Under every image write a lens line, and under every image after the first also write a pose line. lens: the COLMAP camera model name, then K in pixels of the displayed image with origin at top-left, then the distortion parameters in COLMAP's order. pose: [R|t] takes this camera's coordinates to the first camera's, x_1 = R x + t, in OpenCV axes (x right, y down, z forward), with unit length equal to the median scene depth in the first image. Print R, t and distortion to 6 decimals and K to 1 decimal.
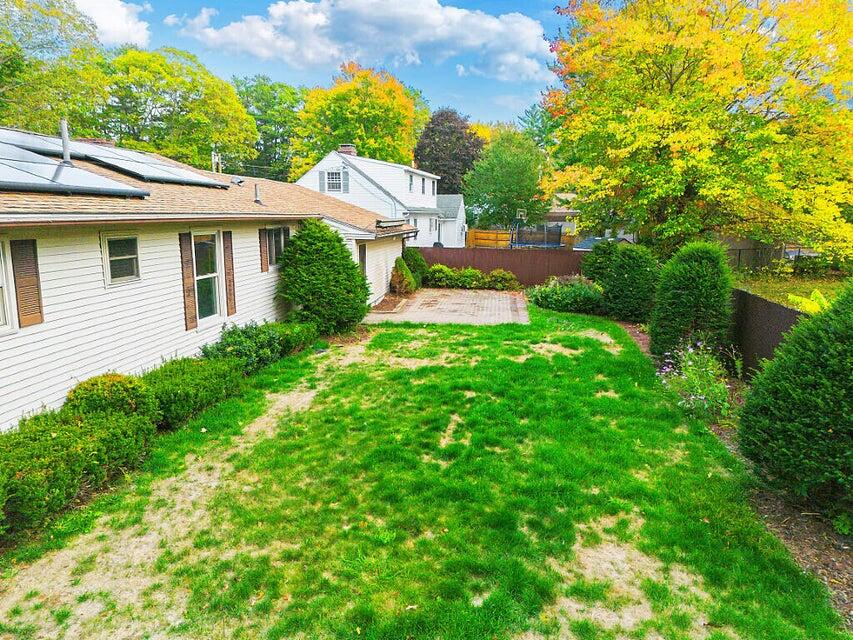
lens RADIAL K [[623.3, 0, 426.5], [0, 623.3, 320.0], [0, 0, 1]] dist [0.030463, -0.003300]
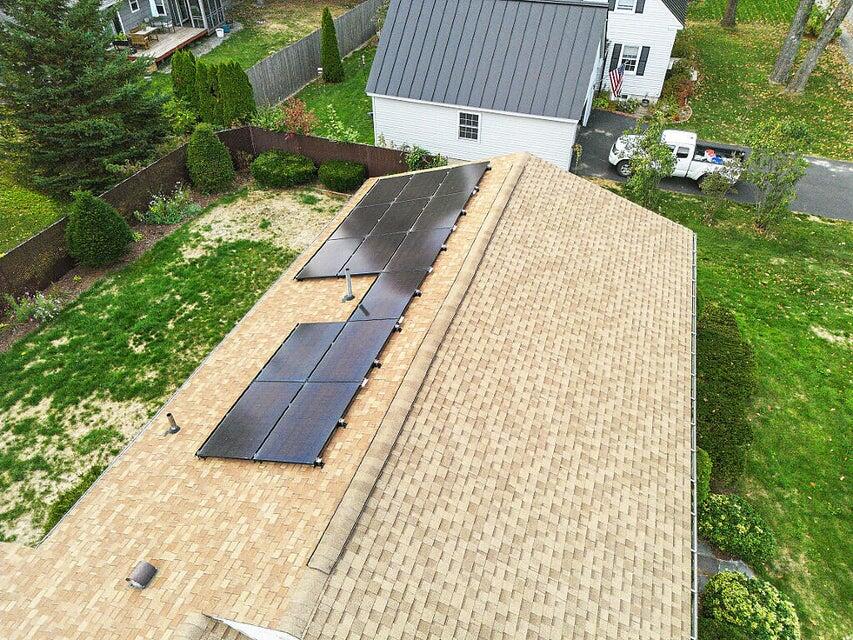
lens RADIAL K [[623.3, 0, 426.5], [0, 623.3, 320.0], [0, 0, 1]] dist [0.030463, -0.003300]
pose [[-0.983028, -0.111630, 0.145587, -0.968118], [0.034179, 0.668239, 0.743162, -1.216724], [-0.180246, 0.735524, -0.653082, 1.995905]]
